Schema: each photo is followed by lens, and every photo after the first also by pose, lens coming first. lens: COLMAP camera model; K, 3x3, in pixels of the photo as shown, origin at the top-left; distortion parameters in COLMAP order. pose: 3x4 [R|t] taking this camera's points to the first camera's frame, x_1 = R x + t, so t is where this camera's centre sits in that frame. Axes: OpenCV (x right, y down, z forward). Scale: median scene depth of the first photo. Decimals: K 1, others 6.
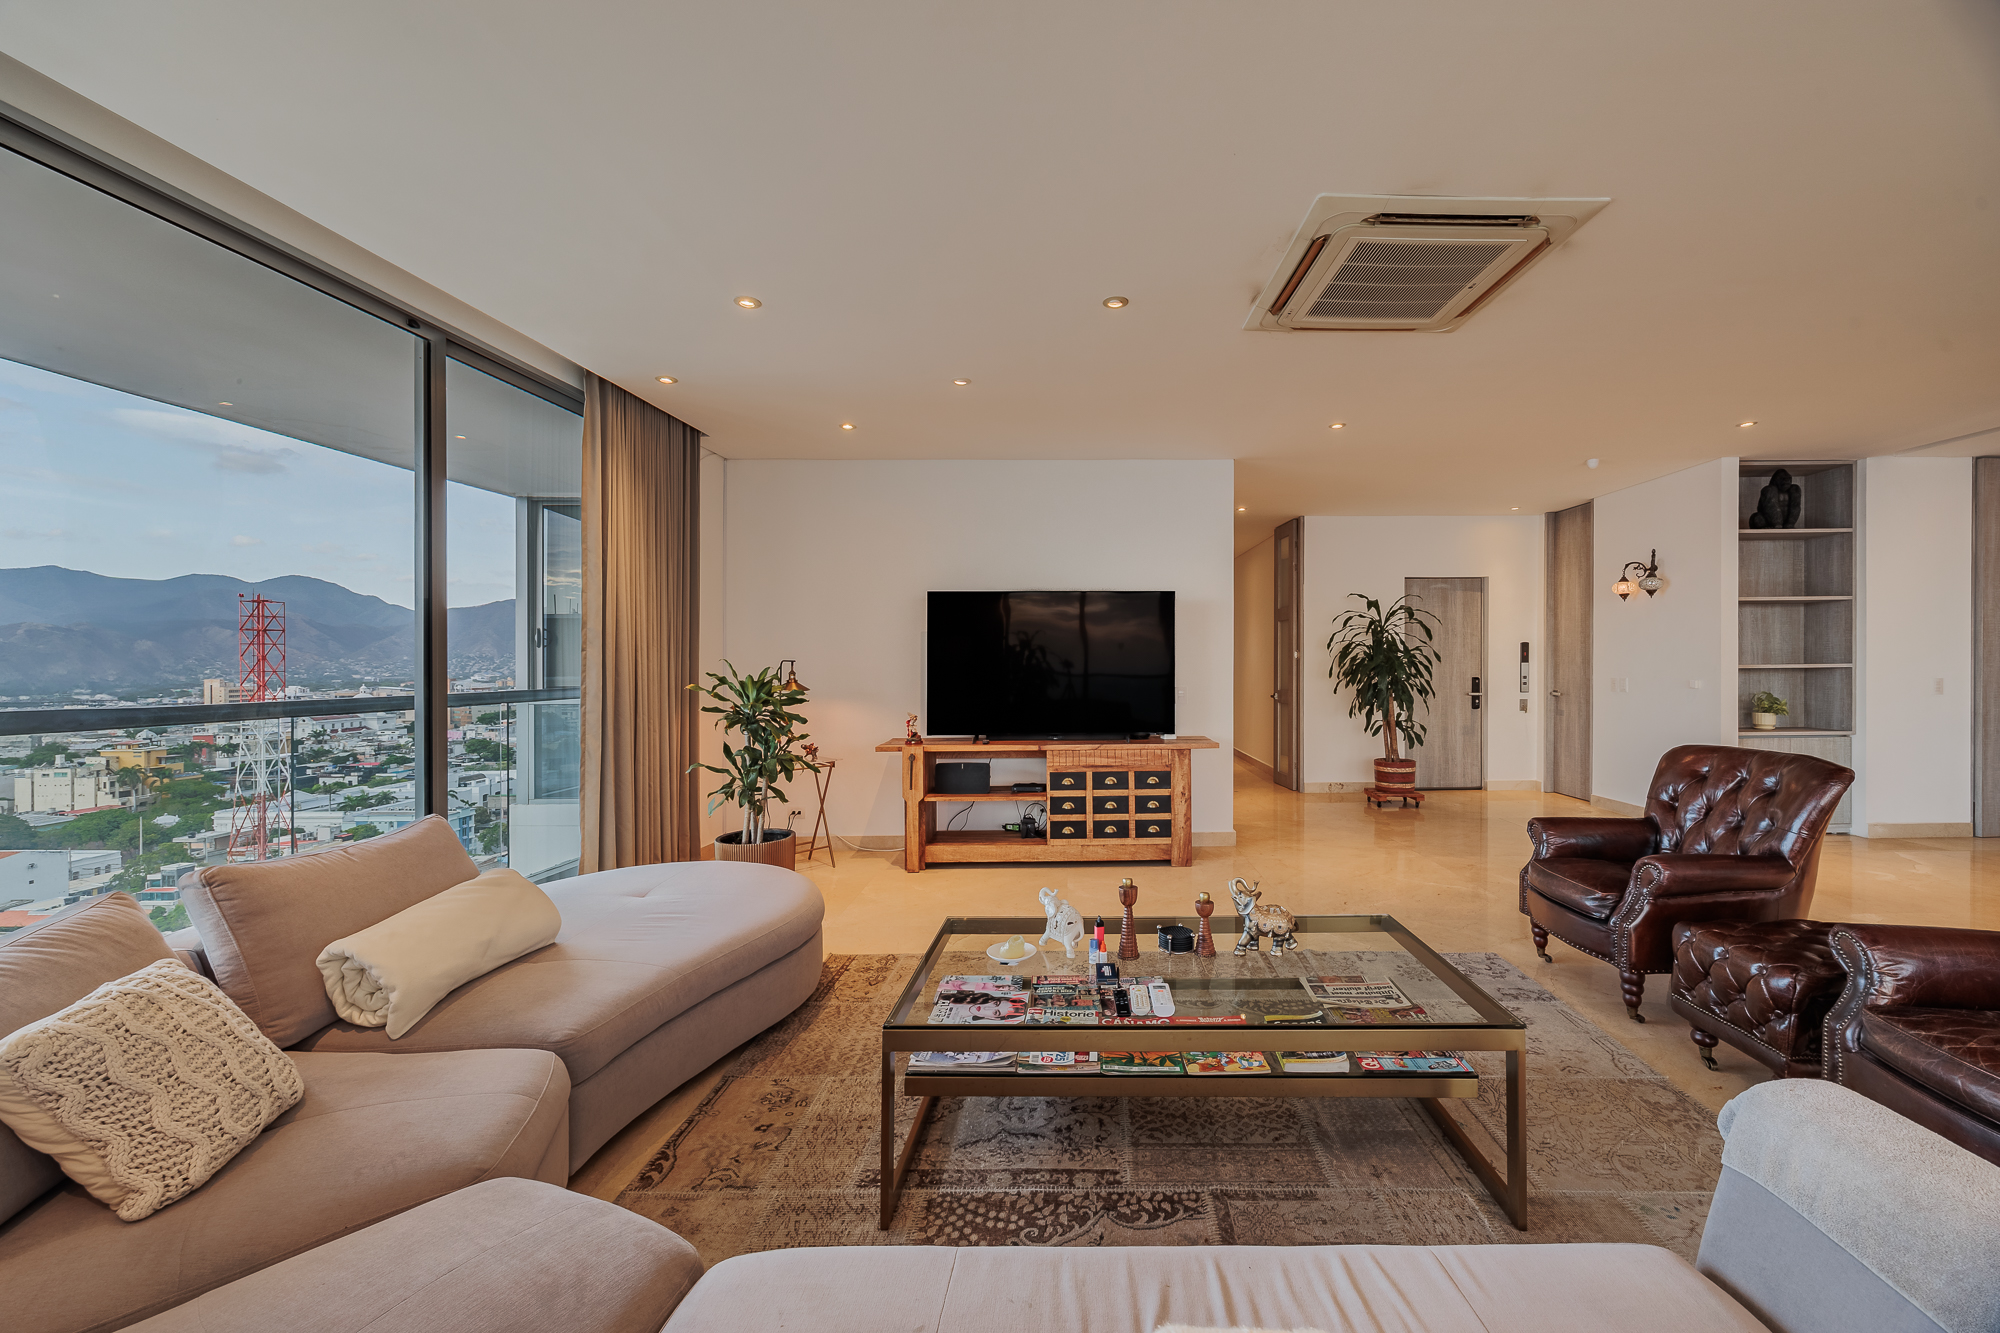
lens RADIAL K [[744.4, 0, 1072.8], [0, 744.4, 671.8], [0, 0, 1]] dist [-0.001600, -0.000147]
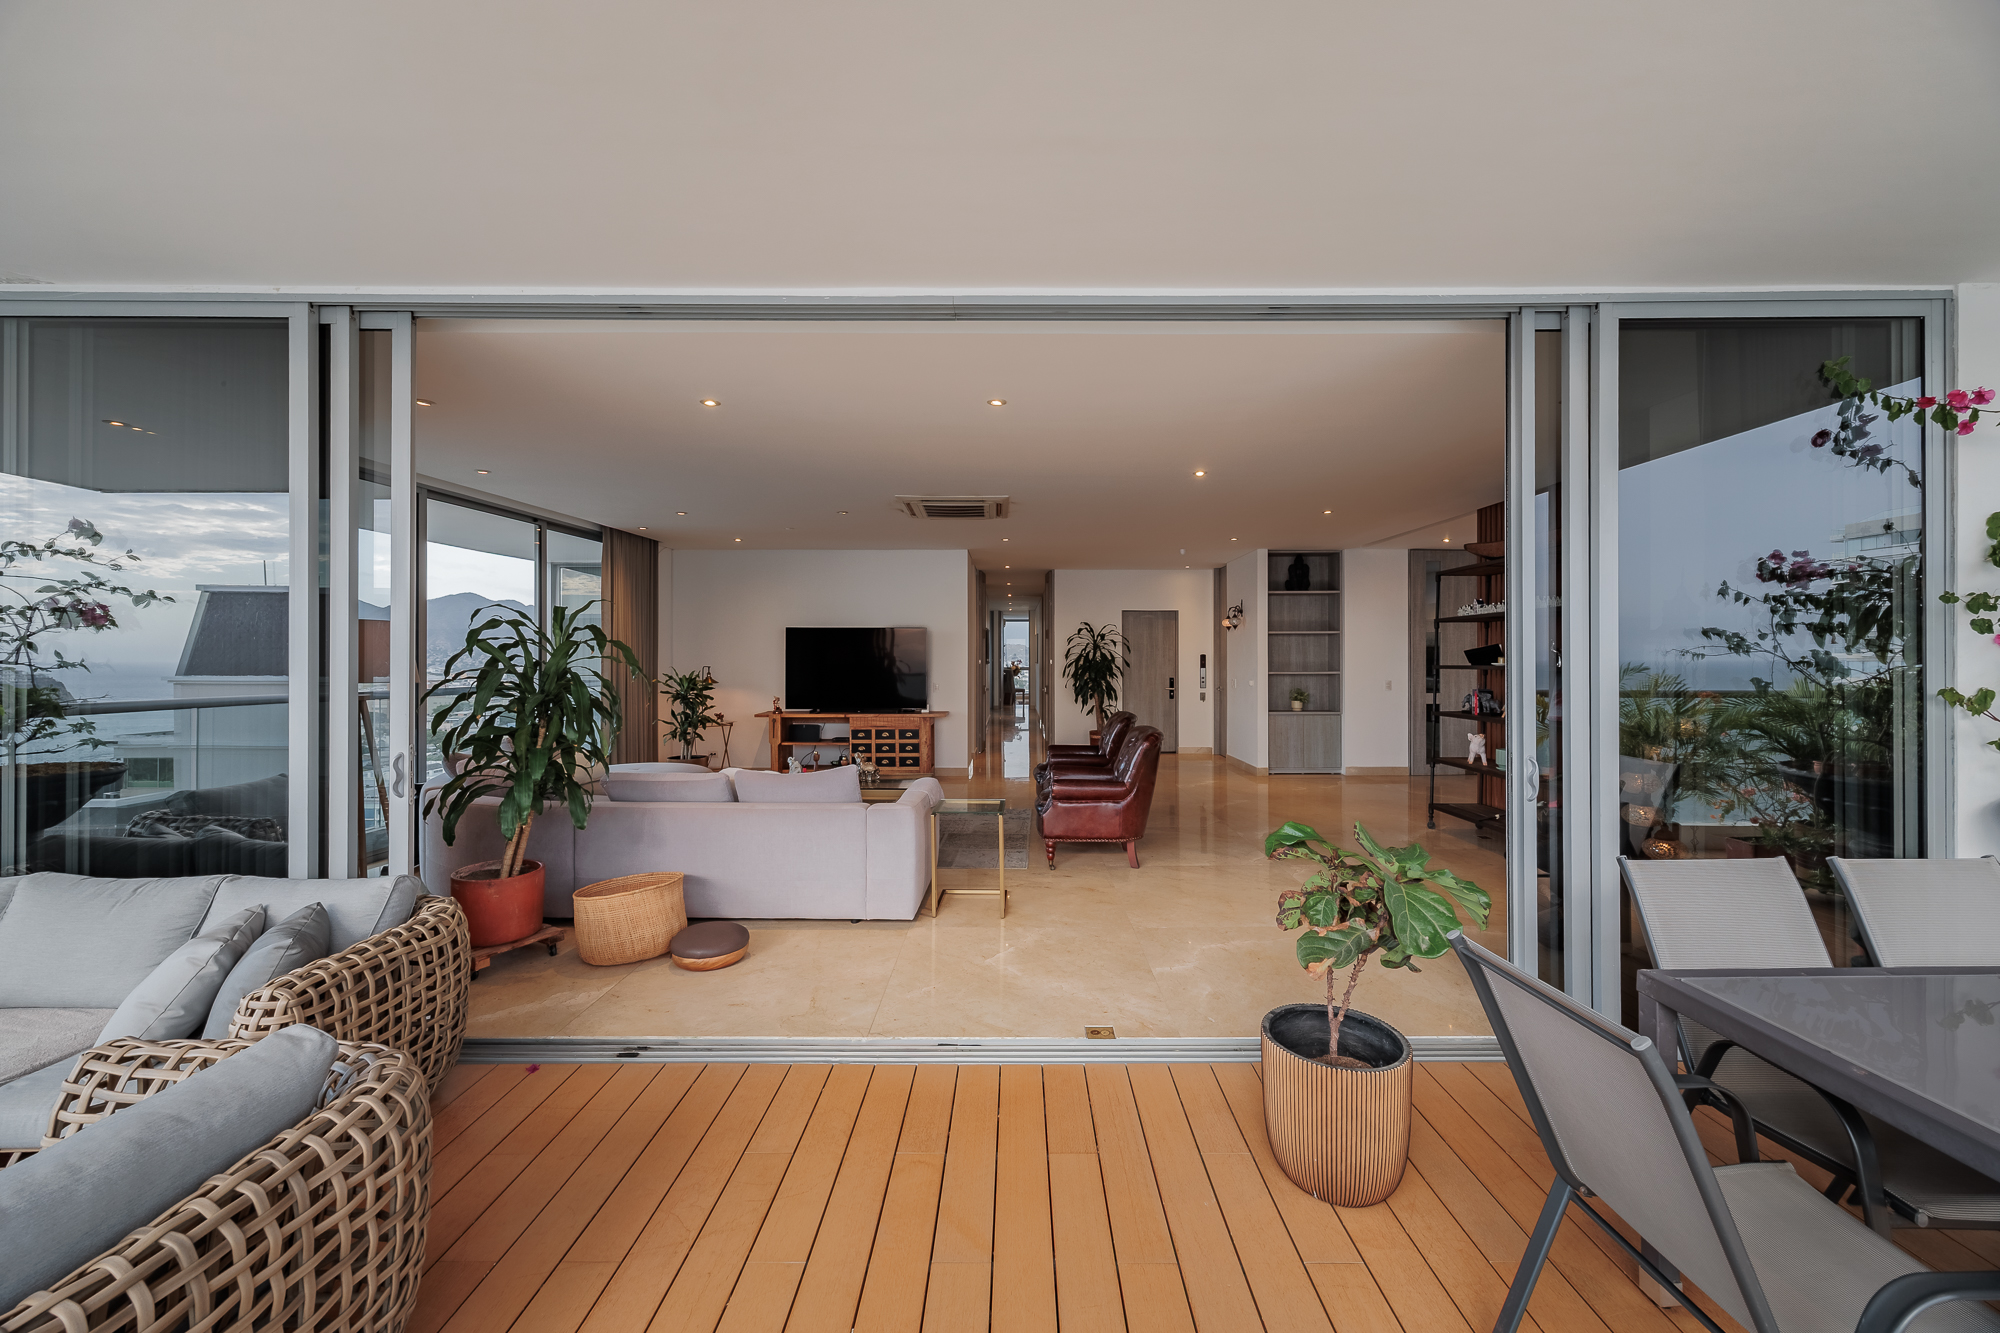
lens RADIAL K [[749.2, 0, 1009.7], [0, 749.2, 660.6], [0, 0, 1]] dist [0.000487, 0.000172]
pose [[0.999906, 0.006321, -0.012148, 0.360393], [-0.006437, 0.999934, -0.009534, -0.016120], [0.012087, 0.009611, 0.999881, -0.779237]]
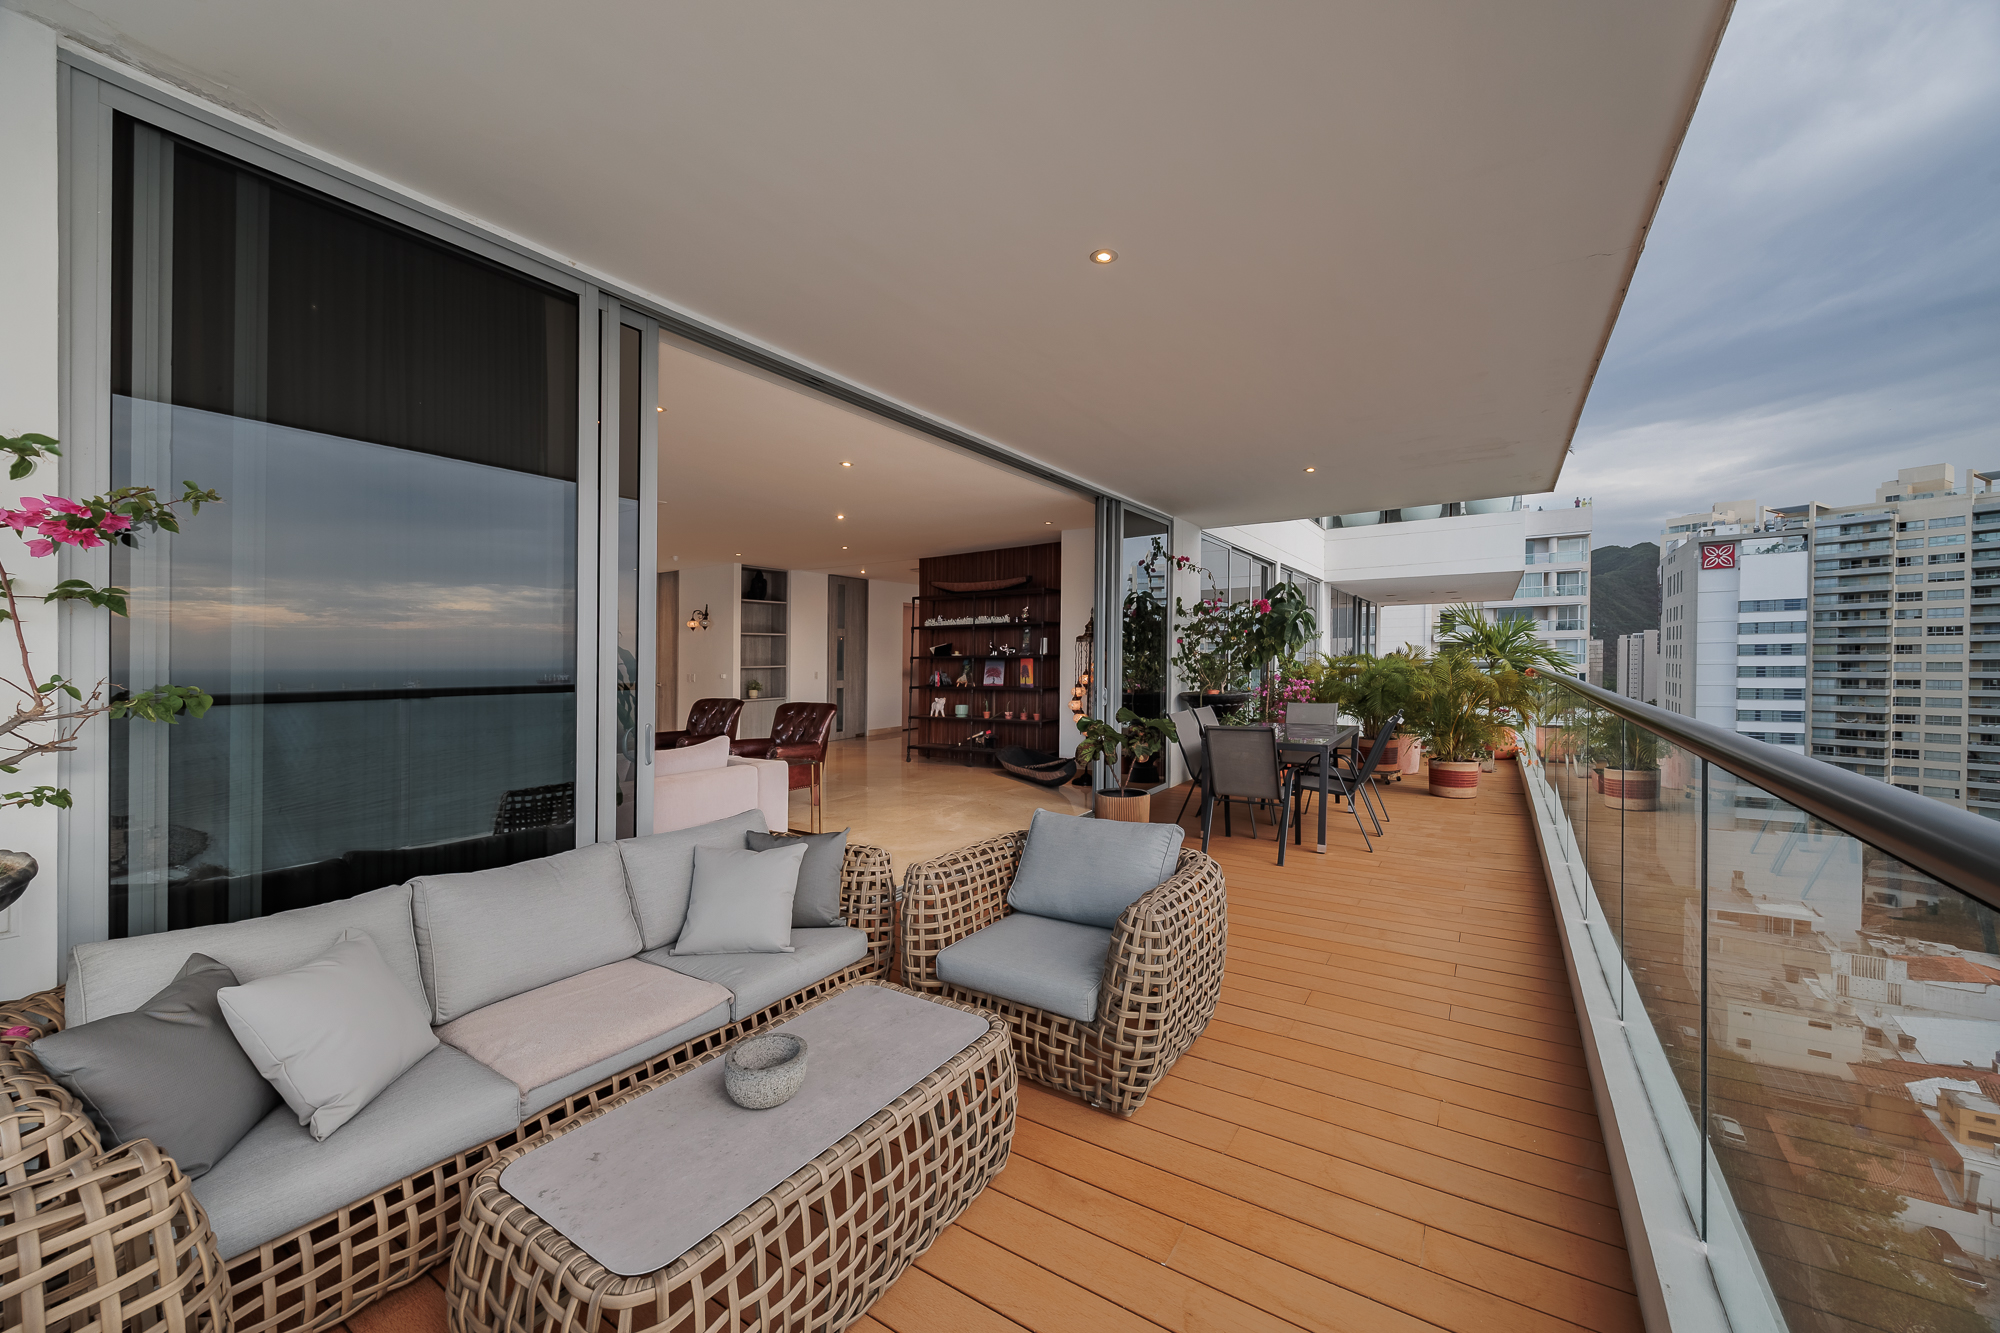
lens RADIAL K [[760.9, 0, 1001.4], [0, 760.9, 630.5], [0, 0, 1]] dist [-0.001003, -0.000101]
pose [[0.558560, 0.030453, 0.828905, -0.461671], [0.018356, 0.998627, -0.049058, 0.007020], [-0.829261, 0.042617, 0.557234, -0.806442]]
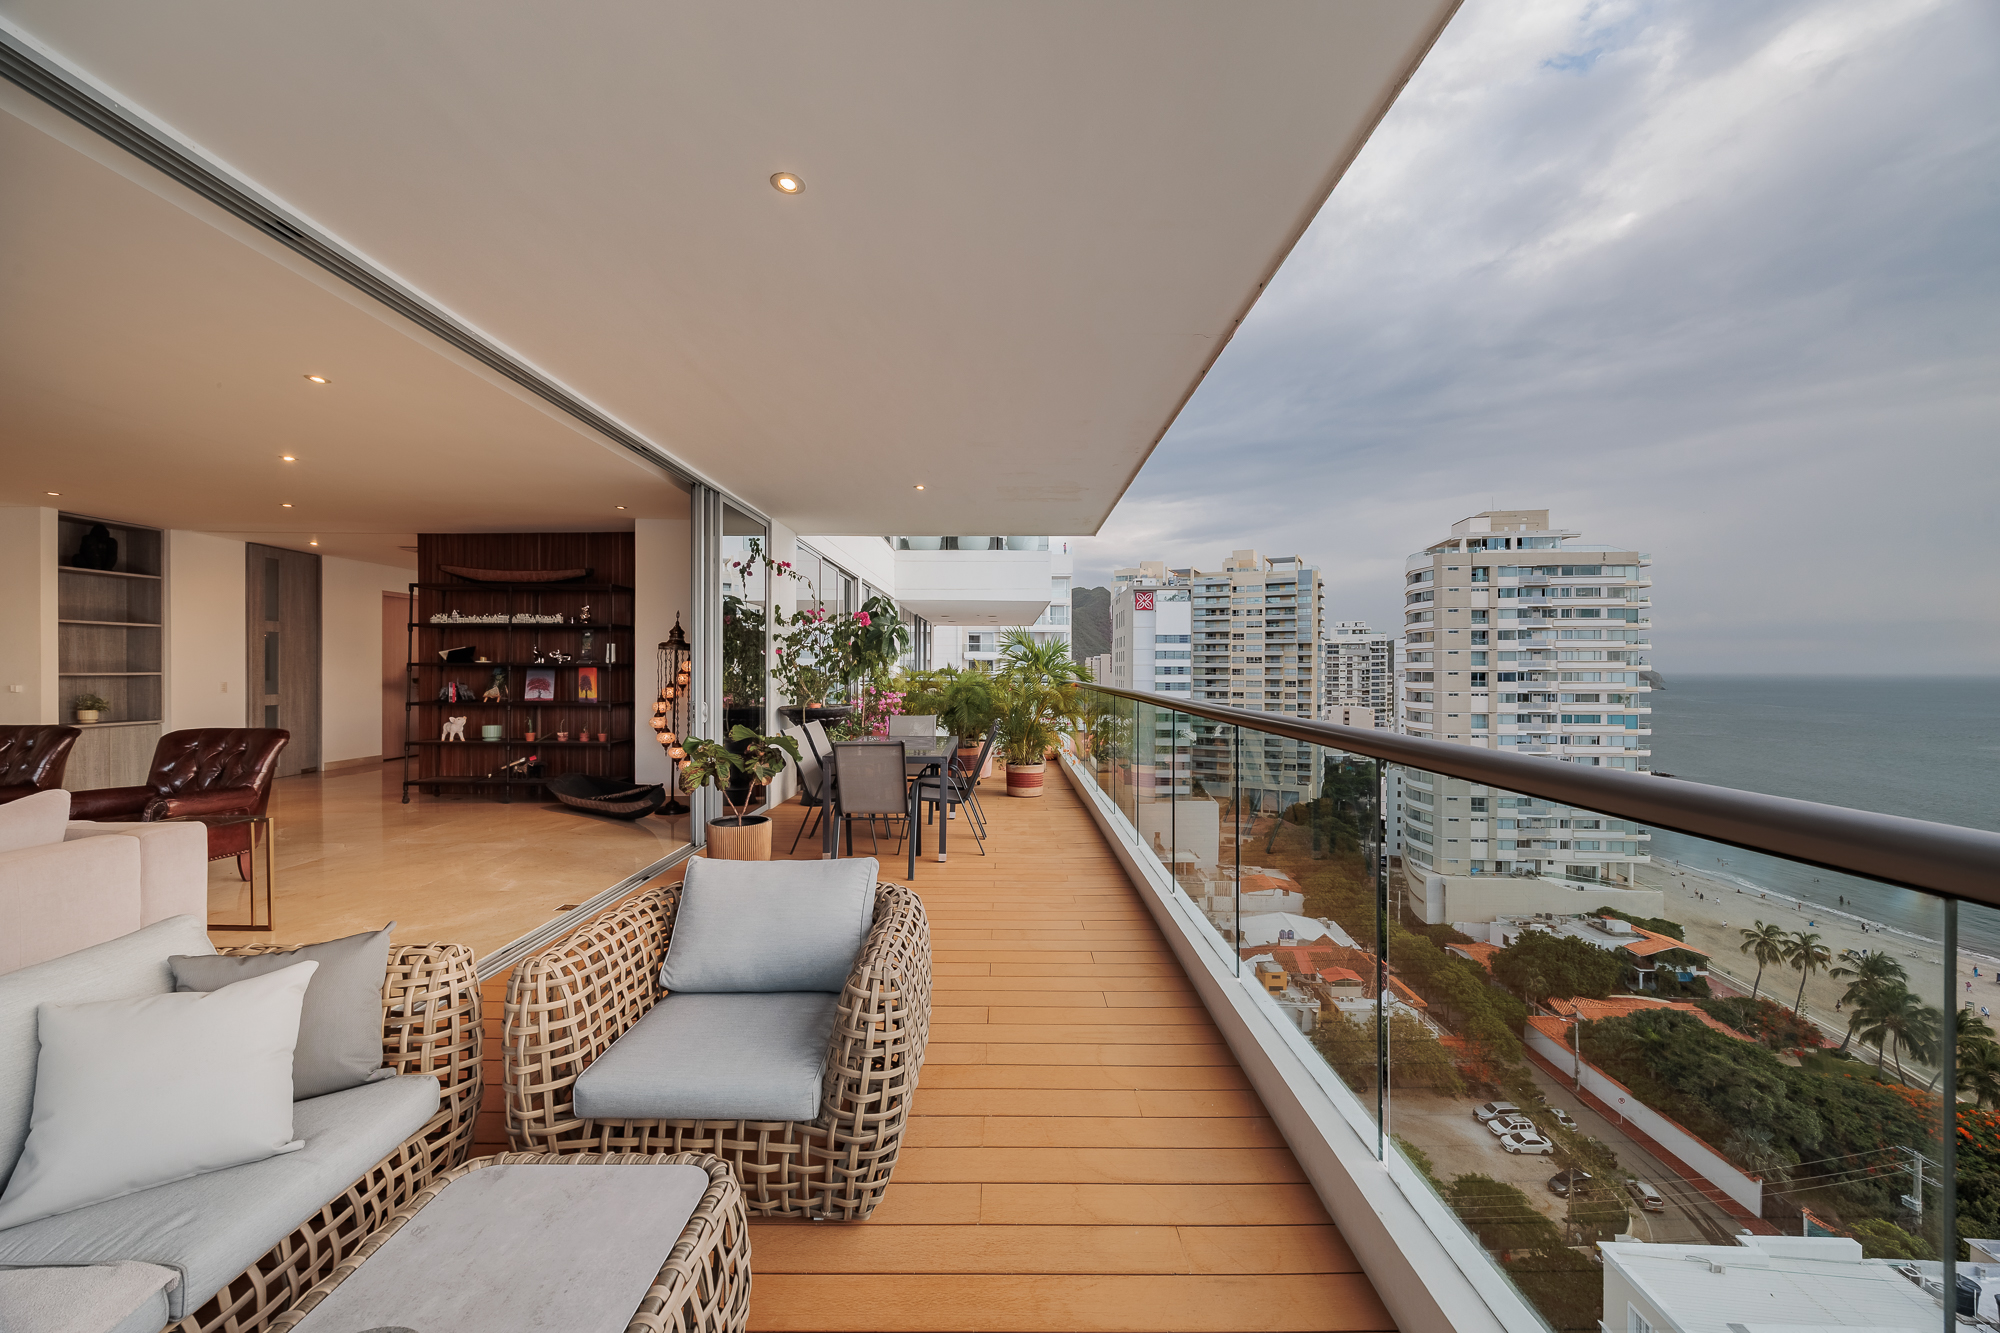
lens RADIAL K [[757.0, 0, 1000.0], [0, 757.0, 666.5], [0, 0, 1]] dist [0.000267, 0.000442]
pose [[0.012093, 0.010822, 0.999868, -0.411974], [0.007774, 0.999910, -0.010916, 0.006362], [-0.999897, 0.007905, 0.012007, -0.678489]]
